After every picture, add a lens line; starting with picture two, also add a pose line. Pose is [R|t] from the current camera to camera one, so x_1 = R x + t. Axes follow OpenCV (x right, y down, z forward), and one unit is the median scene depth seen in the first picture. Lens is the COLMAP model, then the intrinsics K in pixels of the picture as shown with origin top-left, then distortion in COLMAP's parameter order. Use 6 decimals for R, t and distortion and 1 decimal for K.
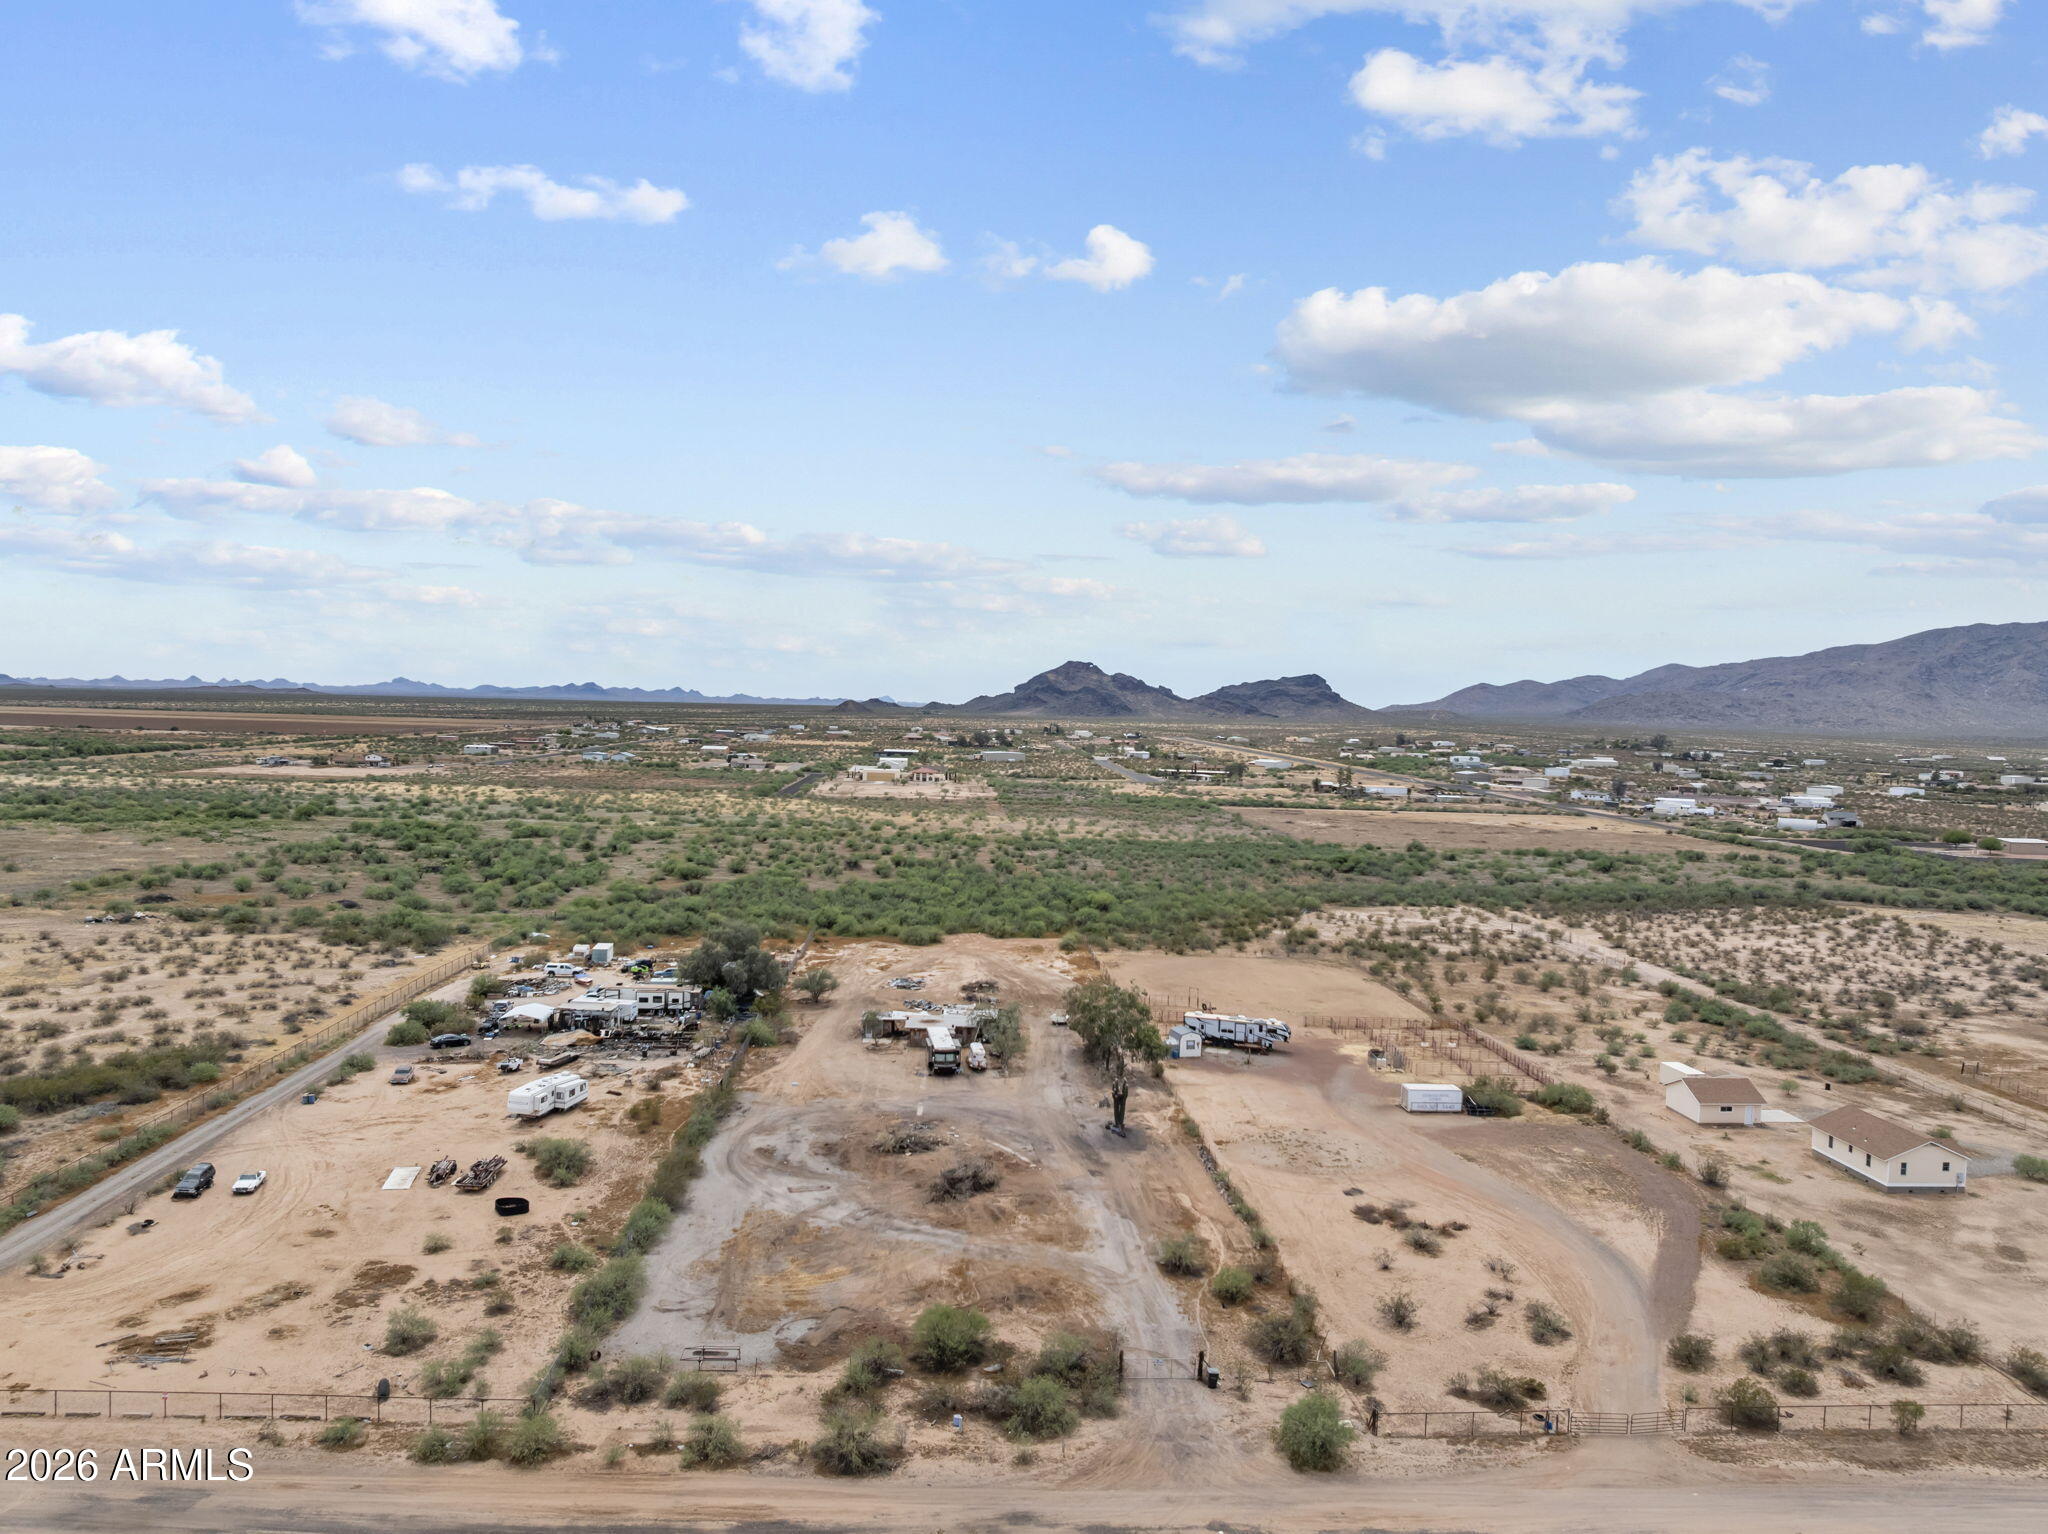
lens RADIAL K [[1437.0, 0, 1031.8], [0, 1437.0, 762.5], [0, 0, 1]] dist [-0.040657, 0.005825]
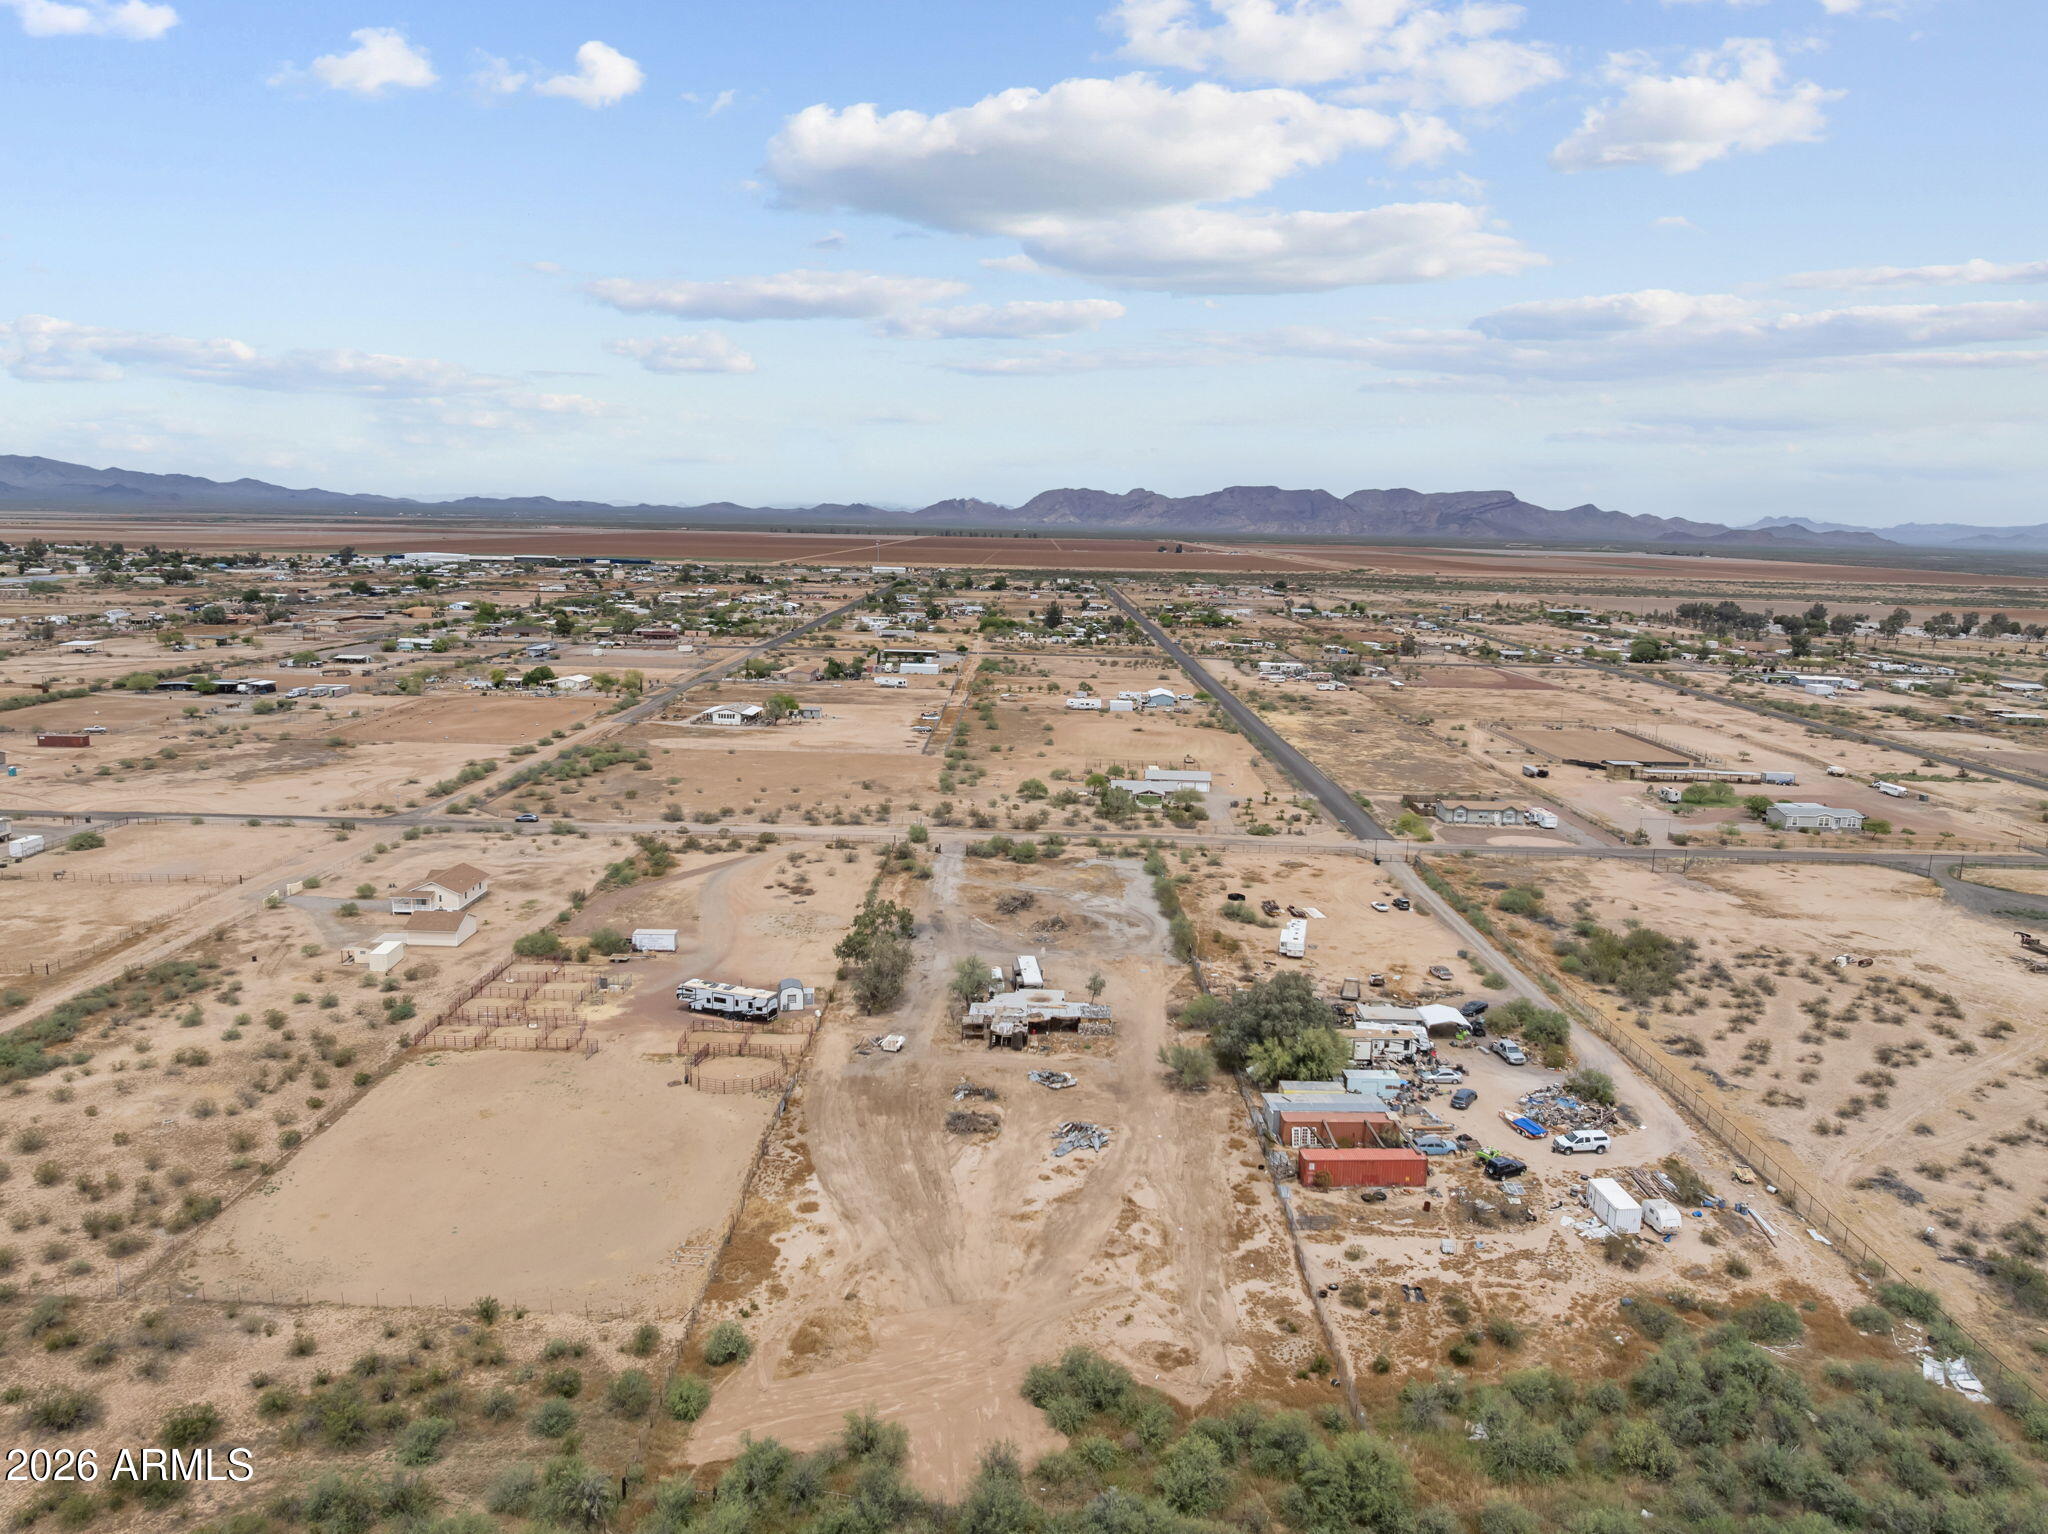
lens RADIAL K [[1437.0, 0, 1031.8], [0, 1437.0, 762.5], [0, 0, 1]] dist [-0.040657, 0.005825]
pose [[-0.996678, -0.065222, 0.048773, -0.141061], [-0.054004, 0.977549, 0.203669, -0.250385], [-0.060962, 0.200358, -0.977824, 2.656830]]
